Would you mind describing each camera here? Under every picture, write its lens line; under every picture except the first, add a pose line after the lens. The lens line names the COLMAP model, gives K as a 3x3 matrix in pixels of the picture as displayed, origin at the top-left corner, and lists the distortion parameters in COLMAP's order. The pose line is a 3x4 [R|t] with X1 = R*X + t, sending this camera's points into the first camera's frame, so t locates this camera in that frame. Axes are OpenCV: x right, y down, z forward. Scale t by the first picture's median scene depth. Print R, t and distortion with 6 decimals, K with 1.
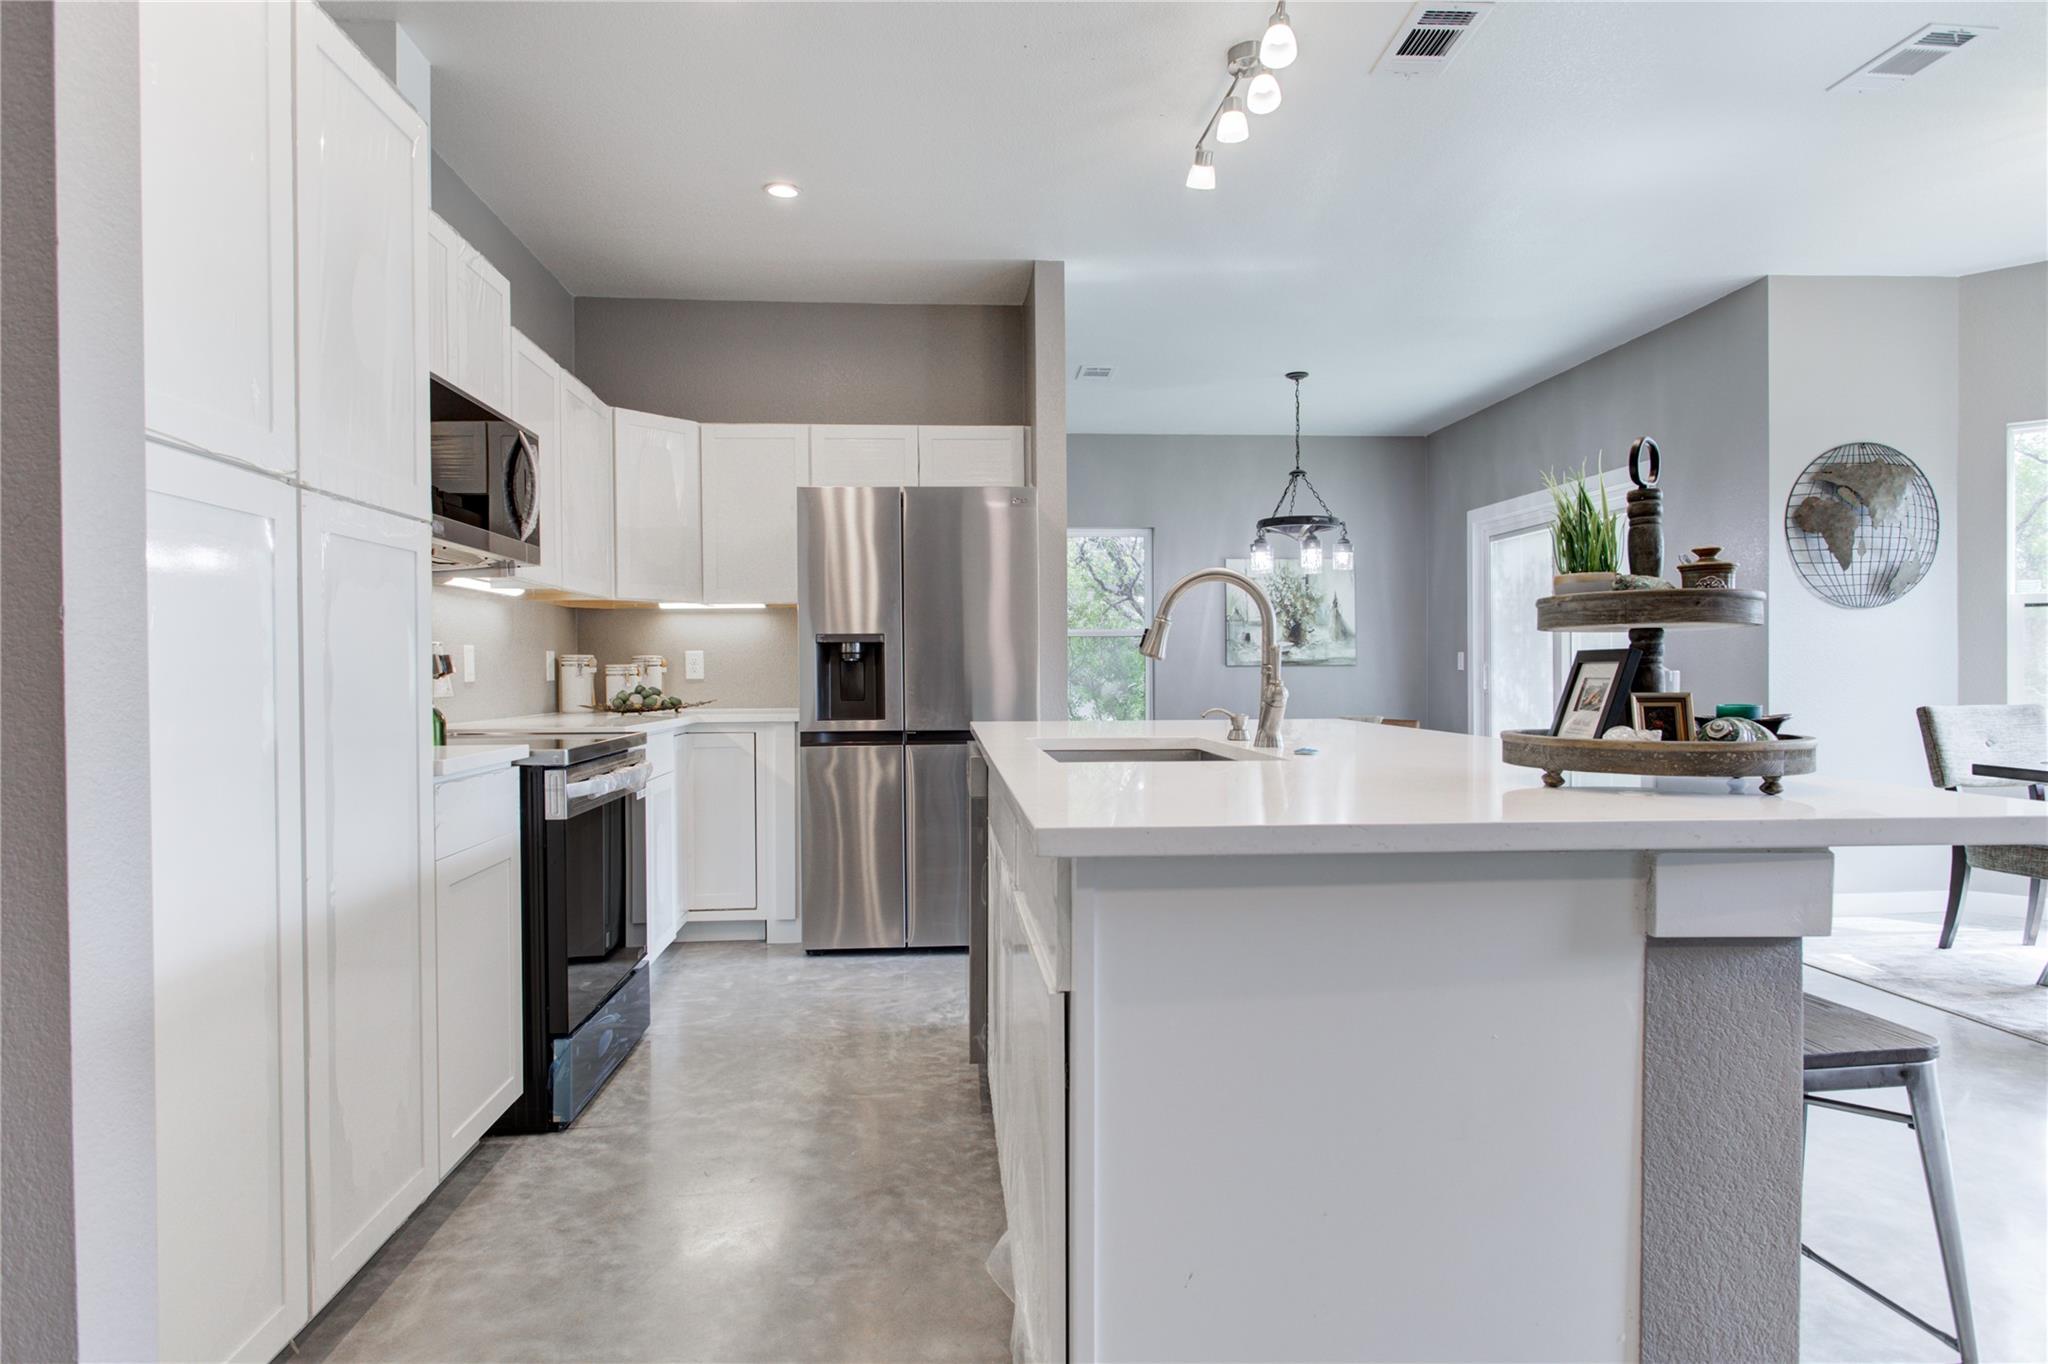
lens RADIAL K [[1003.8, 0, 1018.4], [0, 1003.8, 686.2], [0, 0, 1]] dist [0.010680, -0.000597]
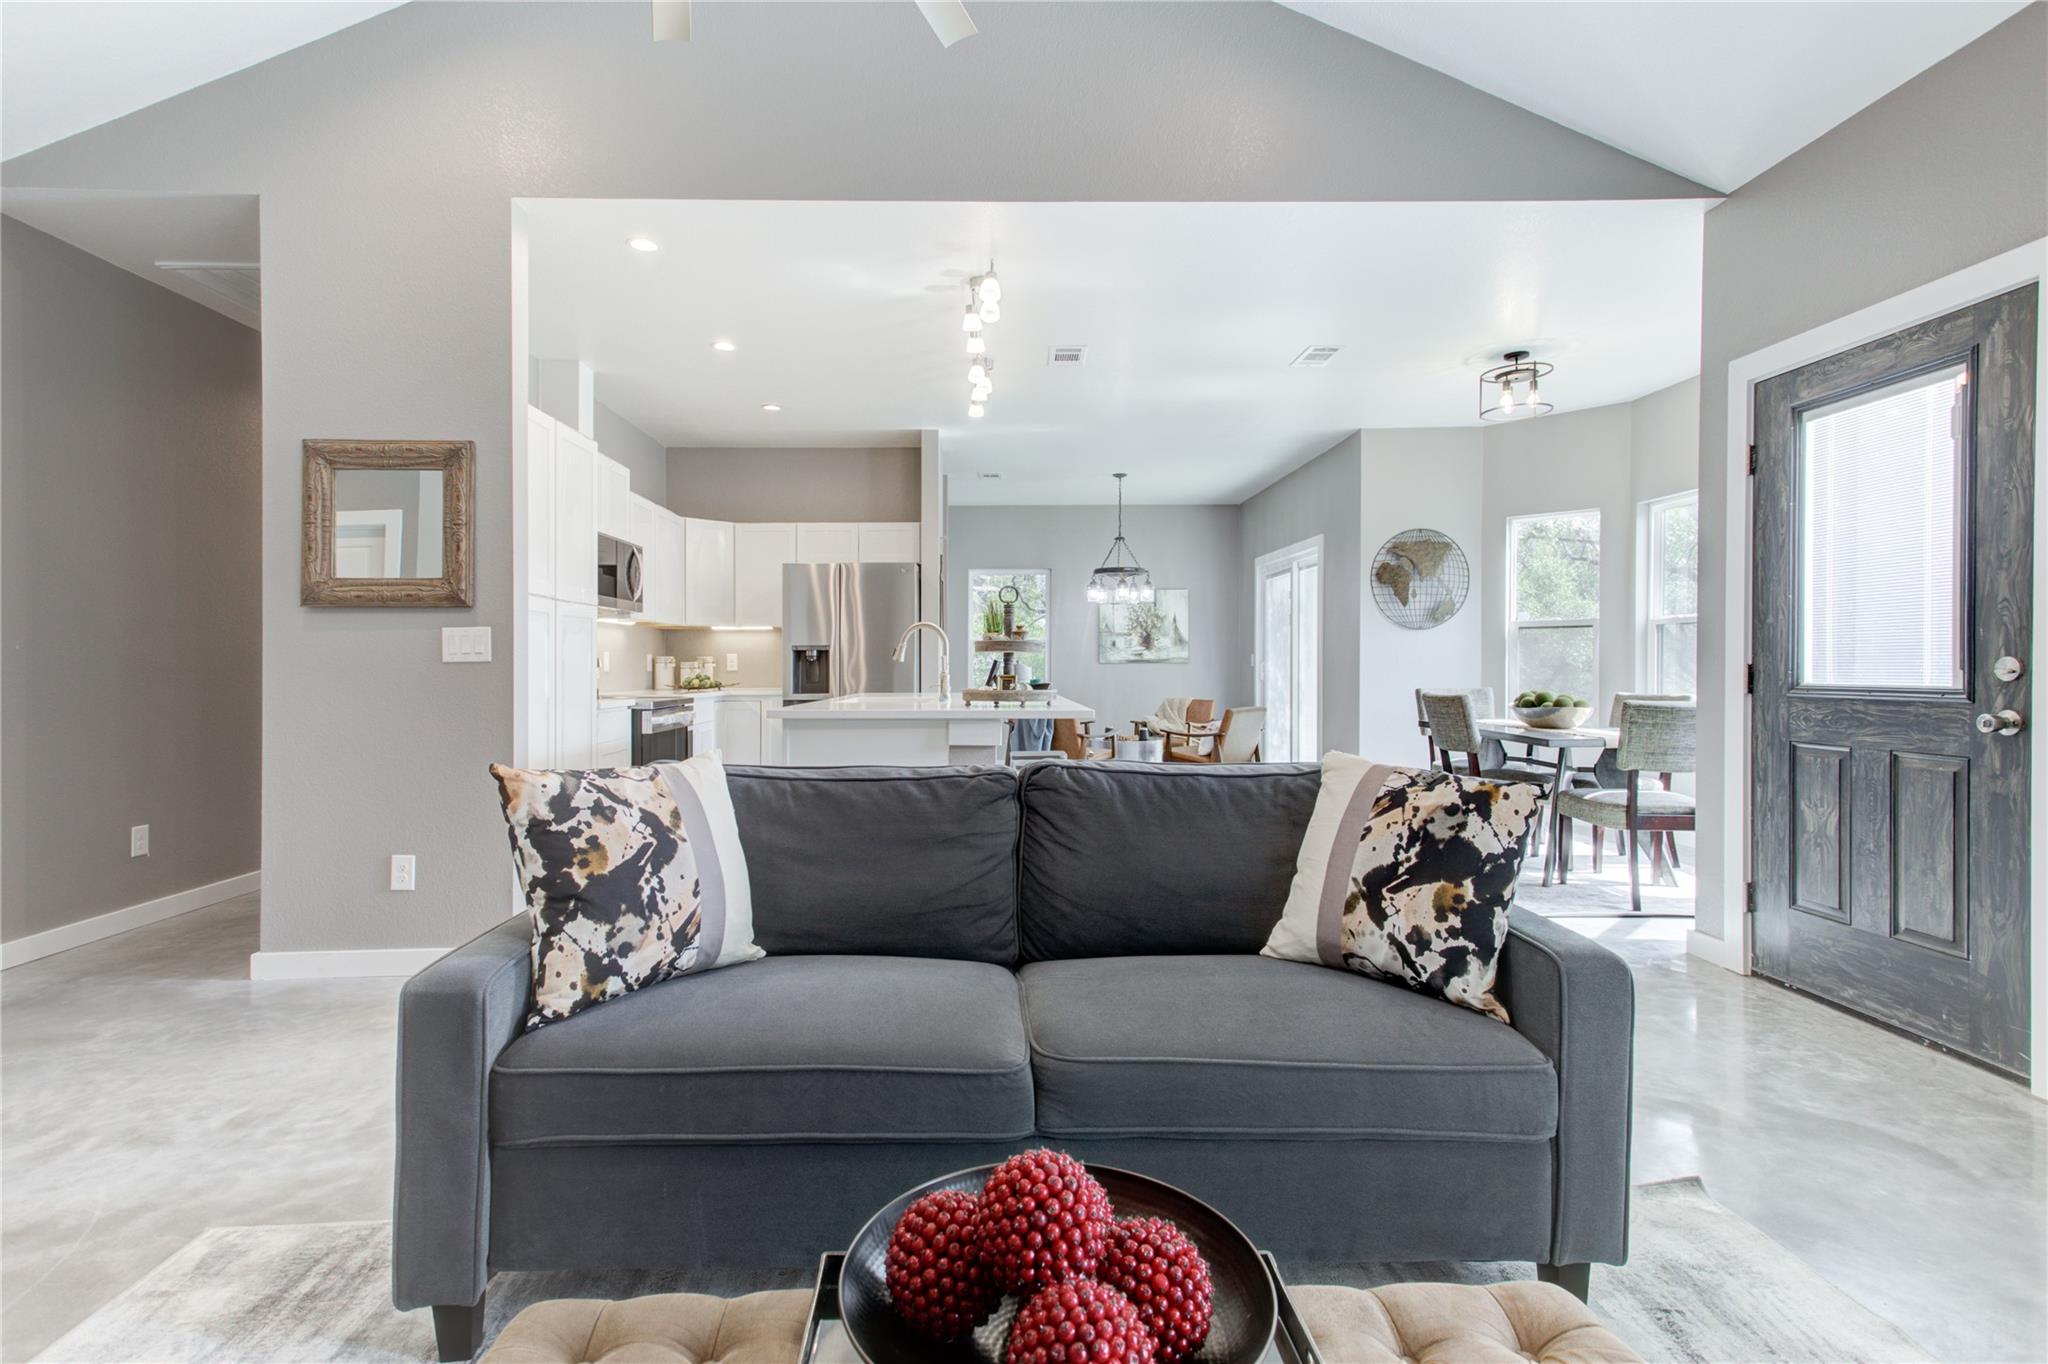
lens RADIAL K [[989.6, 0, 1023.8], [0, 989.6, 670.9], [0, 0, 1]] dist [0.014859, 0.000049]
pose [[0.996121, 0.002863, -0.087944, 0.340380], [-0.003749, 0.999944, -0.009913, 0.008701], [0.087911, 0.010205, 0.996076, -0.673048]]
